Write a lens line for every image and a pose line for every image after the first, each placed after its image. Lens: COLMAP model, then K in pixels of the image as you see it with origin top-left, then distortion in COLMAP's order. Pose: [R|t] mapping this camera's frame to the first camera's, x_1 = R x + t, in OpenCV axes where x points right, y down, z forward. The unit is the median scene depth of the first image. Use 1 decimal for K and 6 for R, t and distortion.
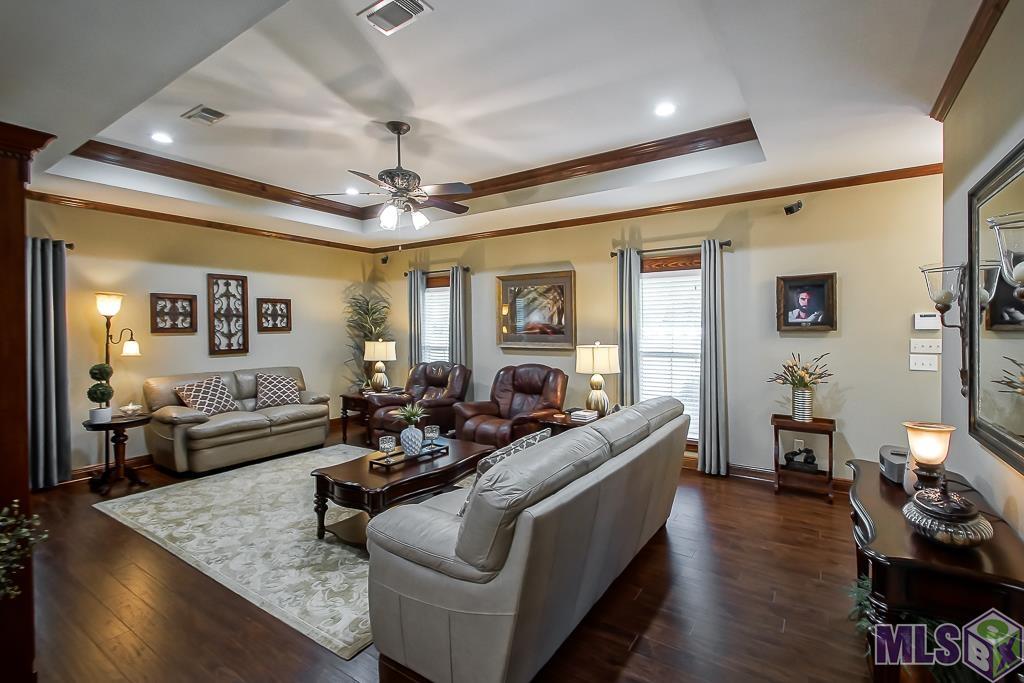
lens RADIAL K [[451.8, 0, 516.4], [0, 451.8, 335.2], [0, 0, 1]] dist [0.001718, -0.000242]
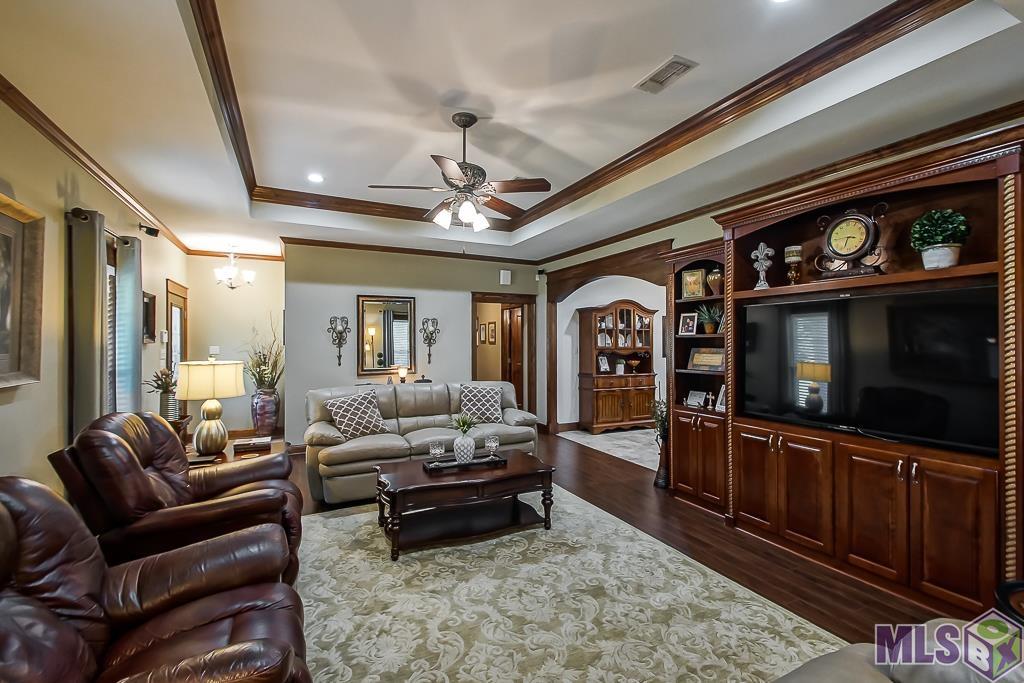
lens RADIAL K [[451.8, 0, 516.4], [0, 451.8, 335.2], [0, 0, 1]] dist [0.001718, -0.000242]
pose [[-0.855969, 0.011732, 0.516894, -0.843201], [0.012137, 0.999923, -0.002596, -0.015617], [-0.516885, 0.004051, -0.856045, 1.774506]]
